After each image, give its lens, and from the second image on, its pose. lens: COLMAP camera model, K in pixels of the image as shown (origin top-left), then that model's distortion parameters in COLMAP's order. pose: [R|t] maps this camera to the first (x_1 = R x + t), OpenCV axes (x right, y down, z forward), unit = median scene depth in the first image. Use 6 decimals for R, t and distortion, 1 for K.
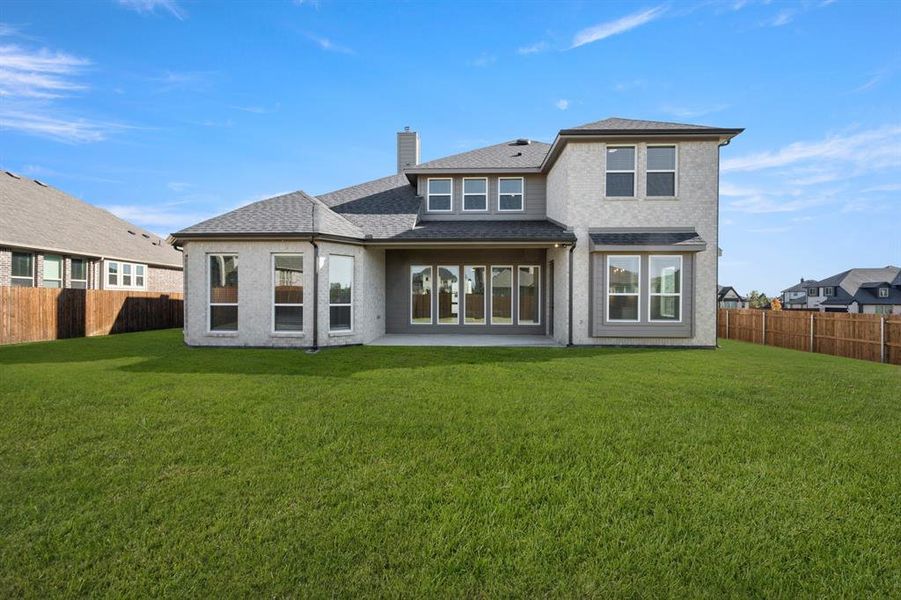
lens RADIAL K [[355.7, 0, 450.5], [0, 355.7, 300.0], [0, 0, 1]] dist [-0.000649, -0.000039]
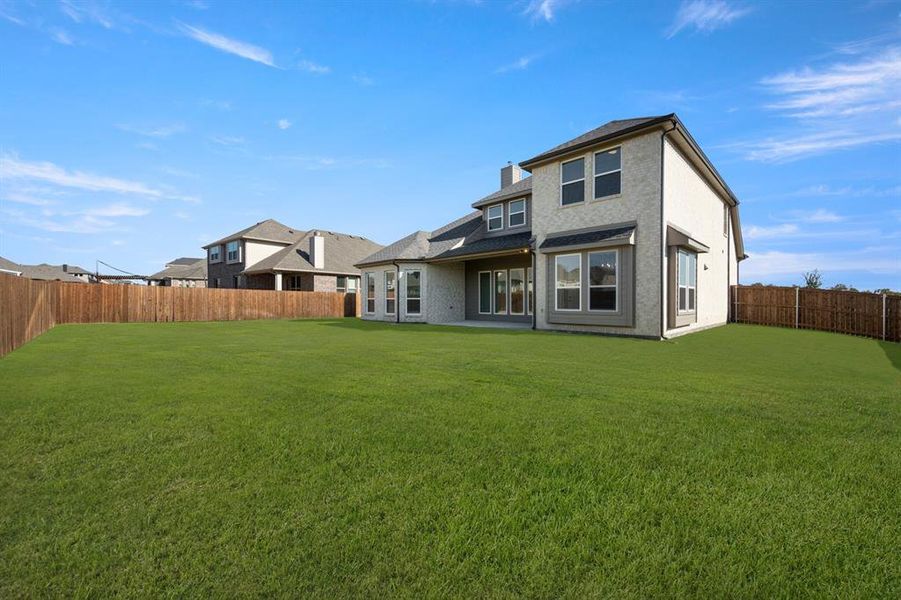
lens RADIAL K [[355.7, 0, 450.5], [0, 355.7, 300.0], [0, 0, 1]] dist [-0.000649, -0.000039]
pose [[0.724304, -0.007124, -0.689444, 0.990674], [0.003152, 0.999970, -0.007020, 0.031872], [0.689473, 0.002911, 0.724305, -0.117646]]
